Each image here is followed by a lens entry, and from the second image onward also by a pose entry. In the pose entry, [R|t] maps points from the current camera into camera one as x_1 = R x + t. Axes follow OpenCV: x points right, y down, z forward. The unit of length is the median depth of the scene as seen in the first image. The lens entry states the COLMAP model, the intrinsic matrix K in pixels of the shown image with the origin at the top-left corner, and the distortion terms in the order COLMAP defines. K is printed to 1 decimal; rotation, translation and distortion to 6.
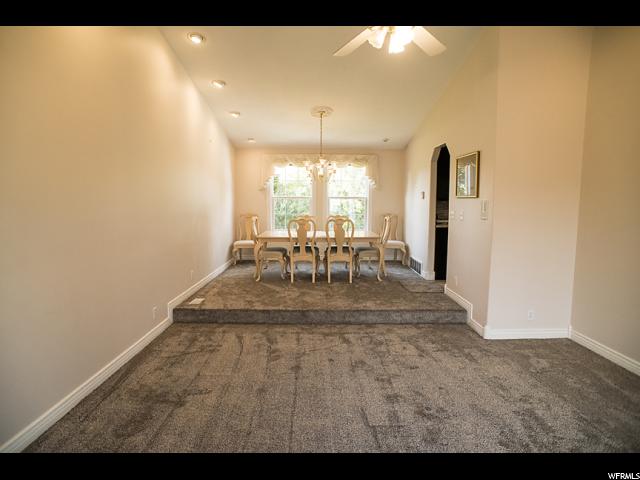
lens RADIAL K [[363.1, 0, 319.0], [0, 363.1, 237.7], [0, 0, 1]] dist [-0.090798, 0.064713]
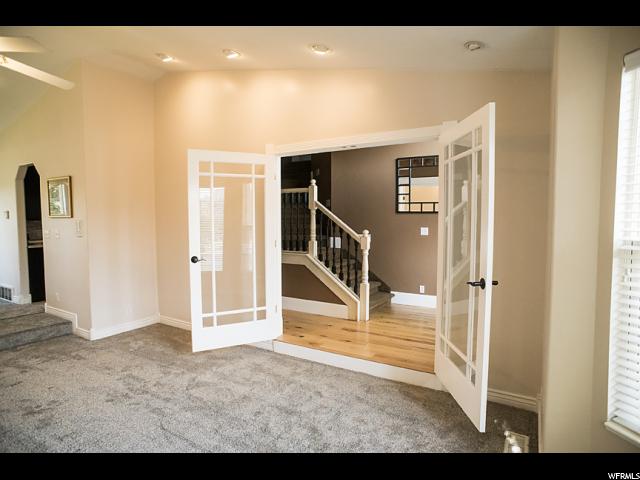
lens RADIAL K [[363.1, 0, 319.0], [0, 363.1, 237.7], [0, 0, 1]] dist [-0.090798, 0.064713]
pose [[0.529335, -0.051457, 0.846851, -0.079628], [0.091428, 0.995806, 0.003360, 0.016383], [-0.843472, 0.075647, 0.531820, -0.219597]]
